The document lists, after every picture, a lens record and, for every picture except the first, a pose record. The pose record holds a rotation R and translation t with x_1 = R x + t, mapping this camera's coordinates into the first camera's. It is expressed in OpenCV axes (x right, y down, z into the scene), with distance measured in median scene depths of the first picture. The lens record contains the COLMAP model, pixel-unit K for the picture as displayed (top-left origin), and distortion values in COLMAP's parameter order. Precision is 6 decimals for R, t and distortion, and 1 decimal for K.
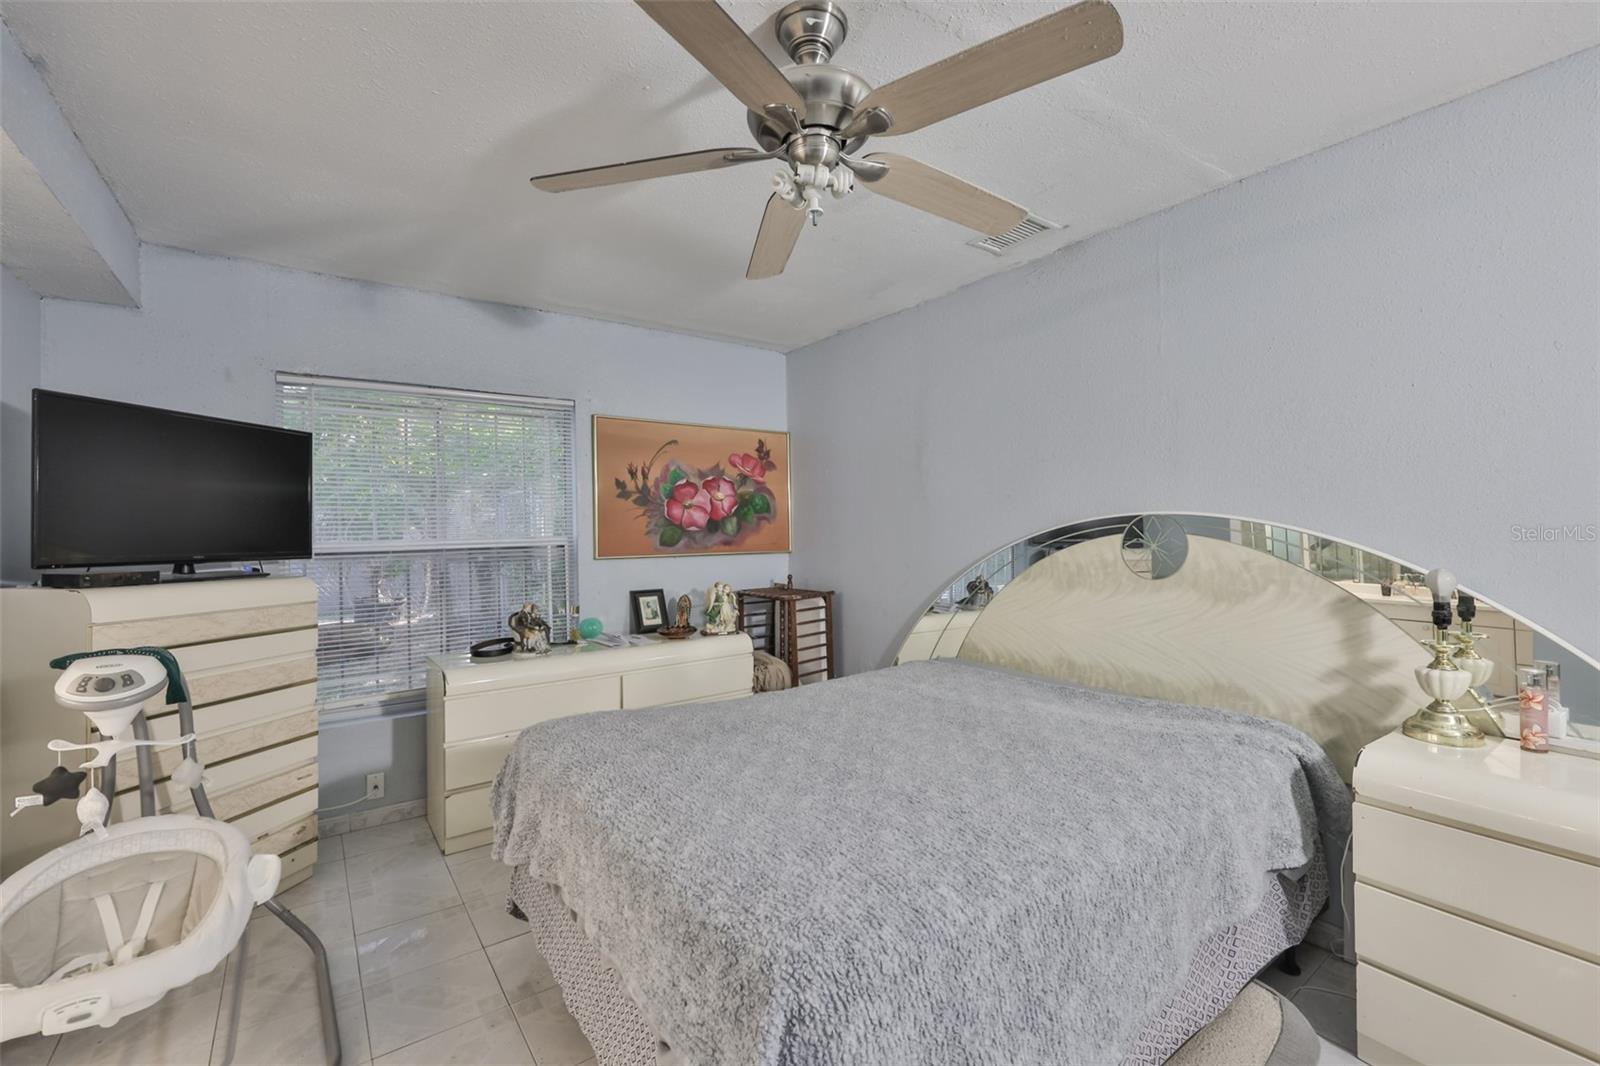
lens RADIAL K [[678.3, 0, 794.5], [0, 678.3, 528.1], [0, 0, 1]] dist [-0.000885, -0.000020]
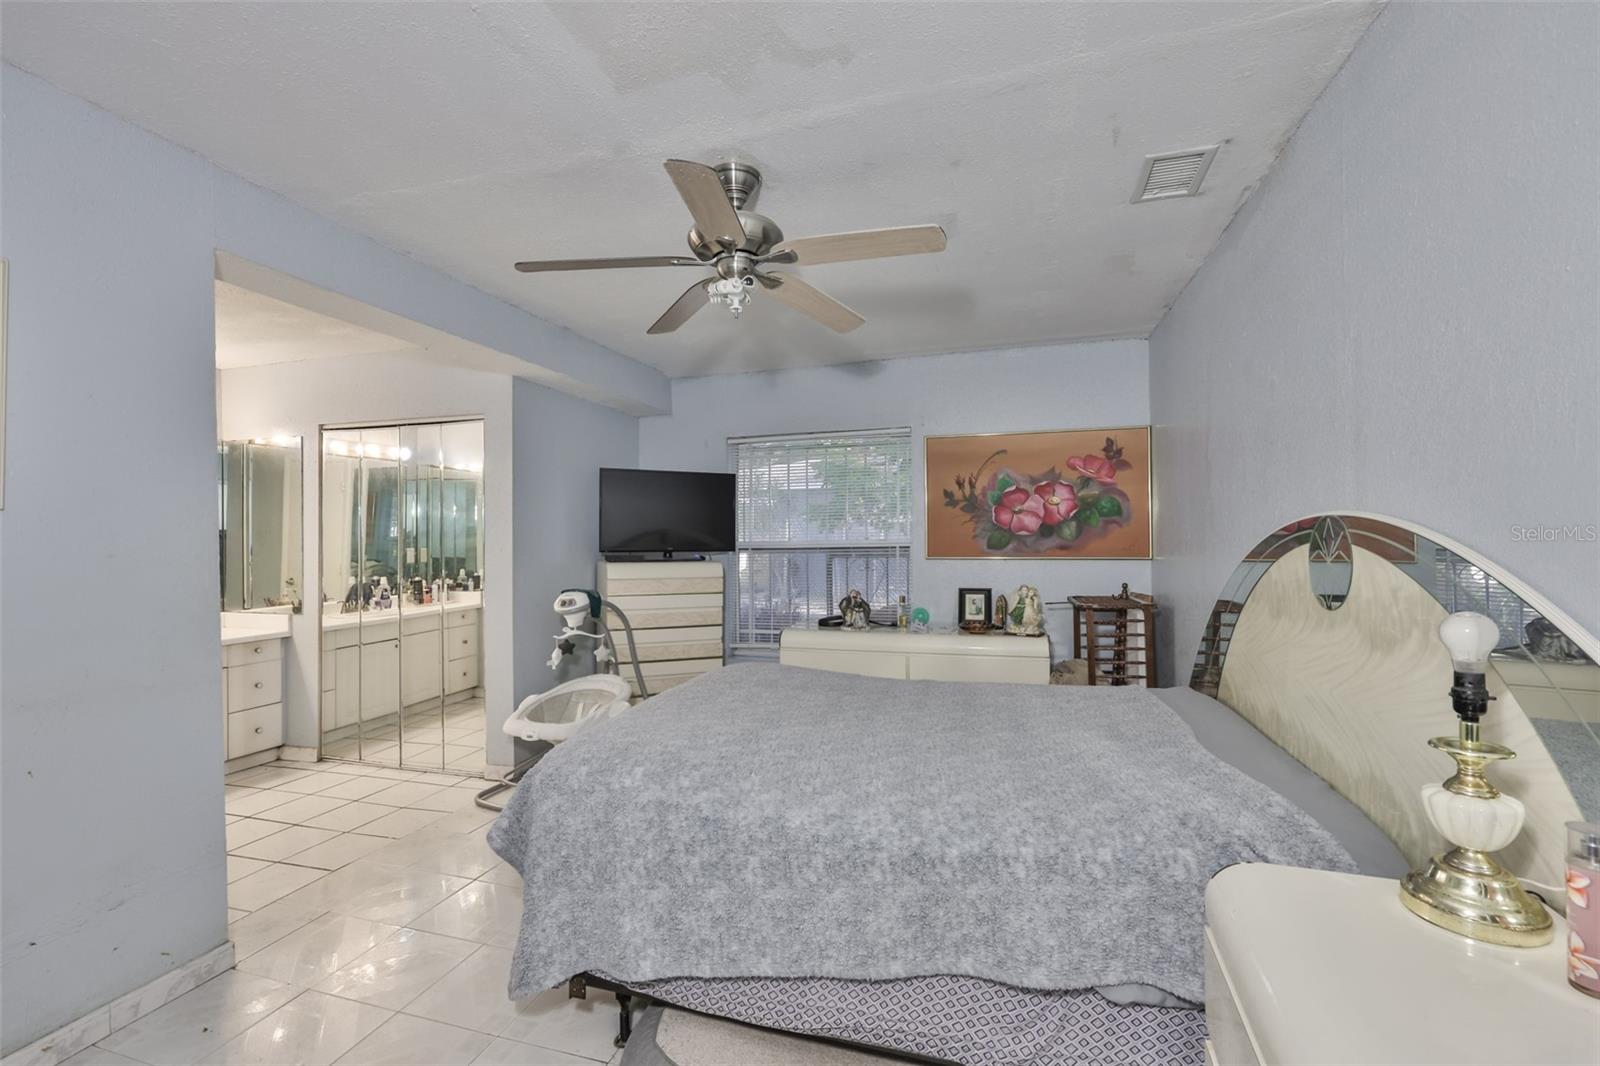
lens RADIAL K [[667.0, 0, 791.8], [0, 667.0, 535.3], [0, 0, 1]] dist [0.000146, 0.000024]
pose [[0.607213, 0.004243, -0.794528, 0.468303], [0.001789, 0.999976, 0.006707, -0.003265], [0.794537, -0.005494, 0.607191, 0.101651]]
